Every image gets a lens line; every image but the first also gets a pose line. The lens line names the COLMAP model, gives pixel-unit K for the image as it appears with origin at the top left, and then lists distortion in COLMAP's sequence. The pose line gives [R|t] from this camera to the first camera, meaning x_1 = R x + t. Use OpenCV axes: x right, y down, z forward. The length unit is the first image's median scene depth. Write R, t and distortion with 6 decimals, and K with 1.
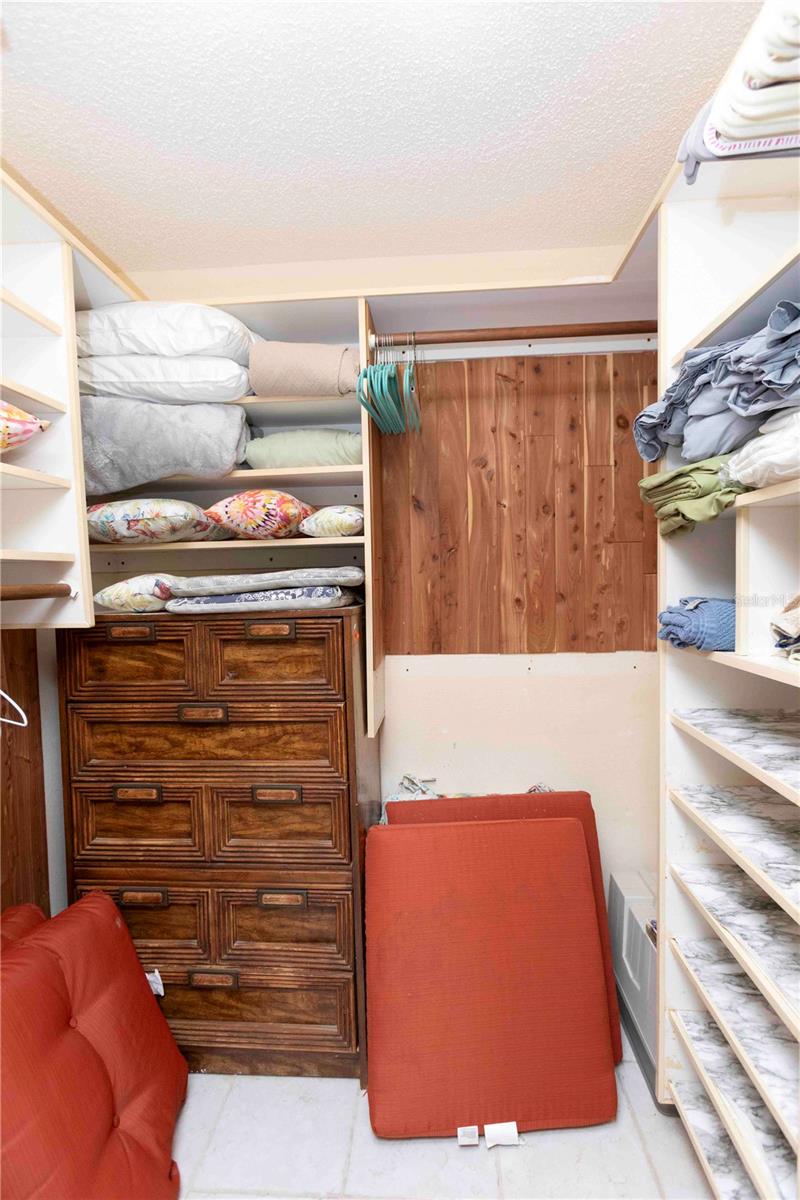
lens RADIAL K [[539.8, 0, 405.6], [0, 539.8, 598.8], [0, 0, 1]] dist [-0.014513, 0.009568]
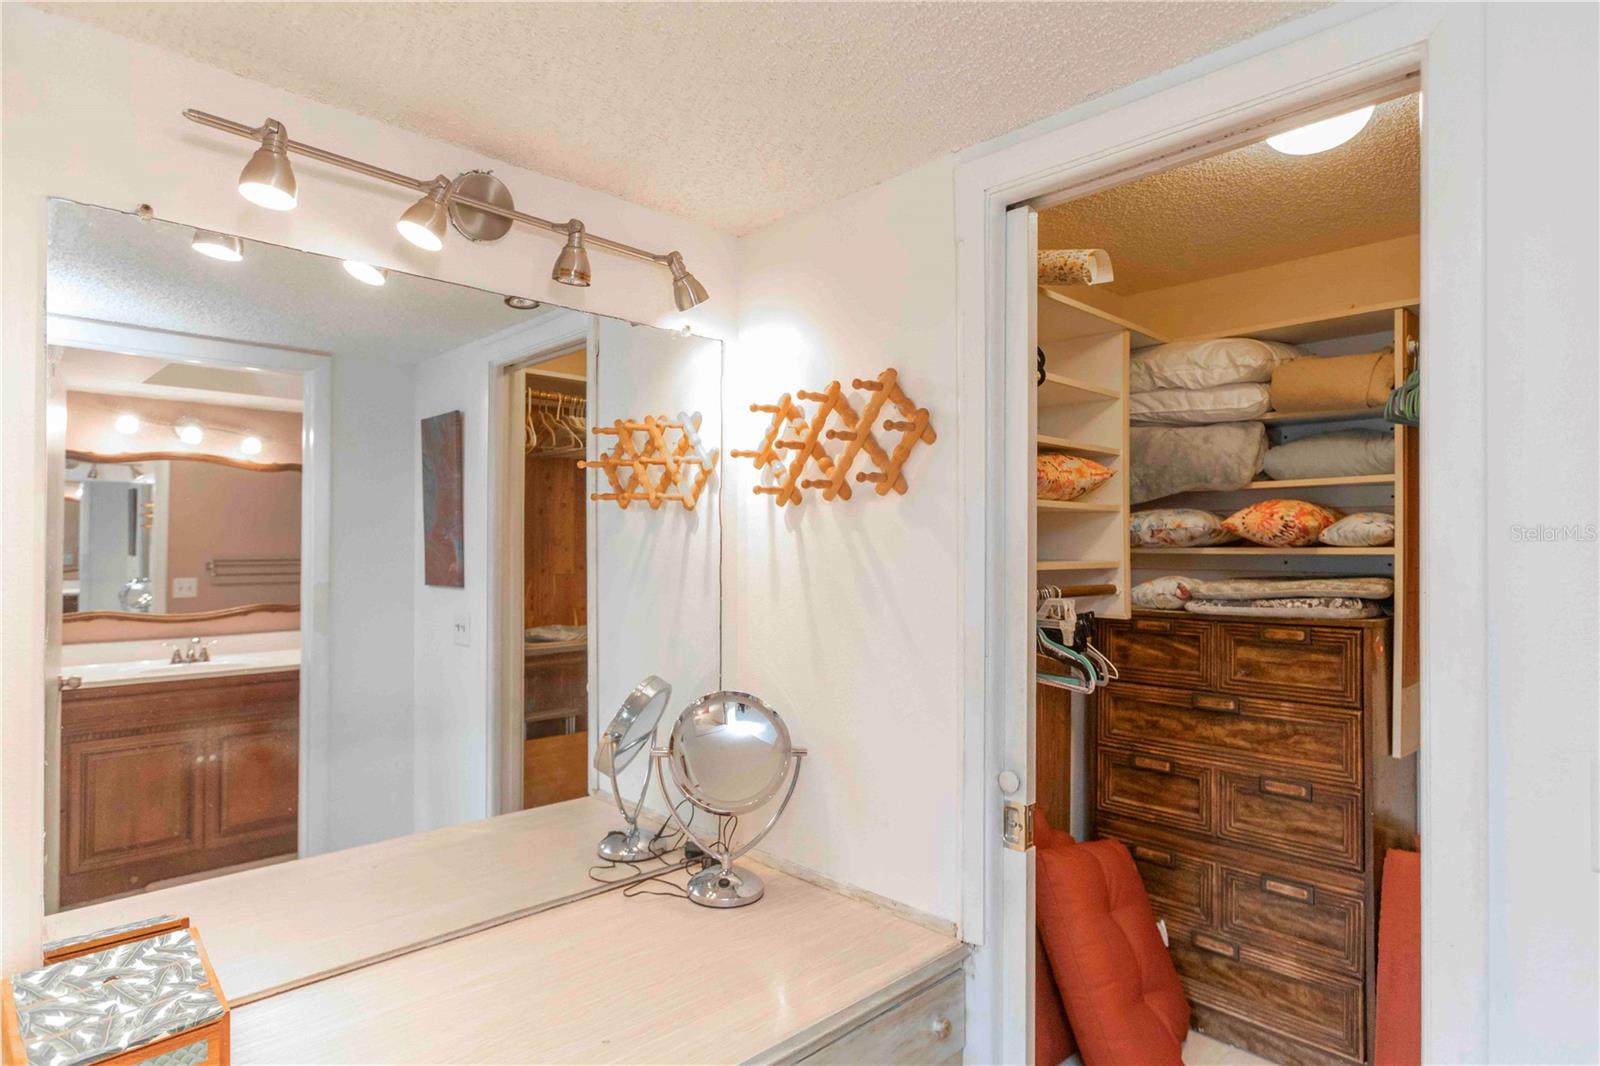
lens RADIAL K [[855.6, 0, 817.2], [0, 855.6, 545.0], [0, 0, 1]] dist [0.003324, 0.002360]
pose [[0.745540, 0.022657, -0.666075, 0.189384], [-0.051903, 0.998360, -0.024134, -0.031567], [0.664437, 0.052564, 0.745494, -0.905597]]
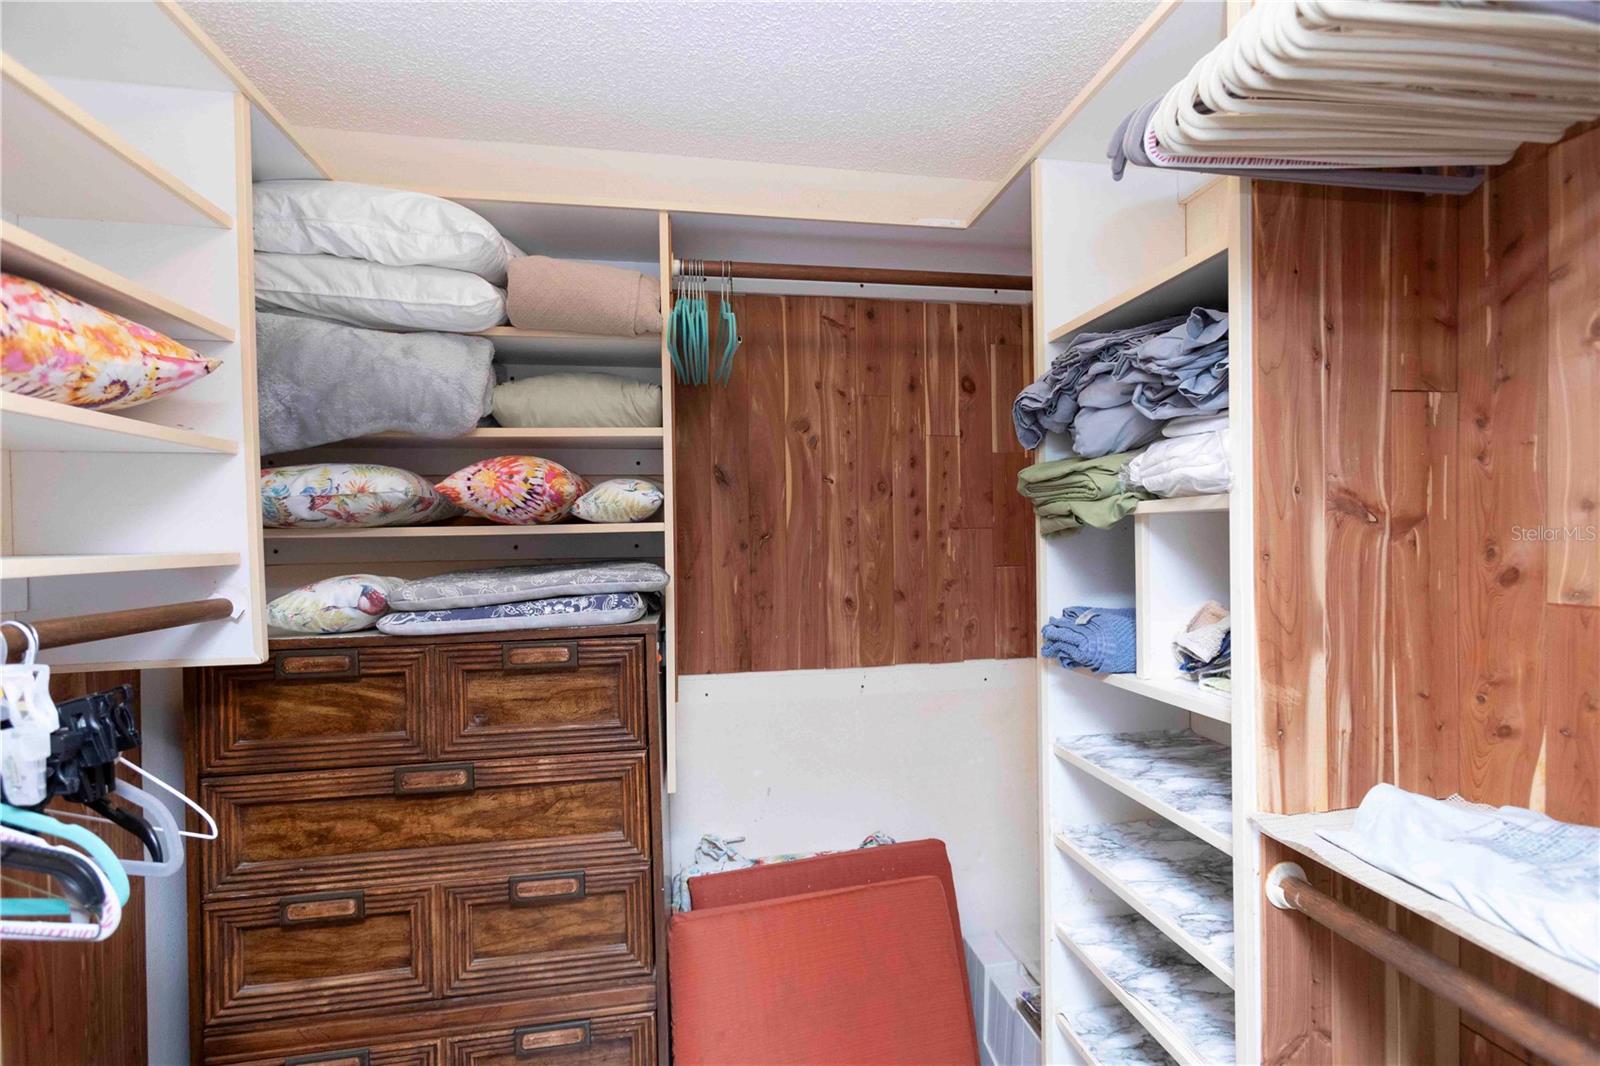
lens RADIAL K [[719.7, 0, 809.7], [0, 719.7, 542.2], [0, 0, 1]] dist [-0.014513, 0.009568]
pose [[0.971359, 0.003959, 0.237584, -0.126837], [0.006416, 0.999060, -0.042879, -0.047728], [-0.237531, 0.043175, 0.970420, -0.019200]]
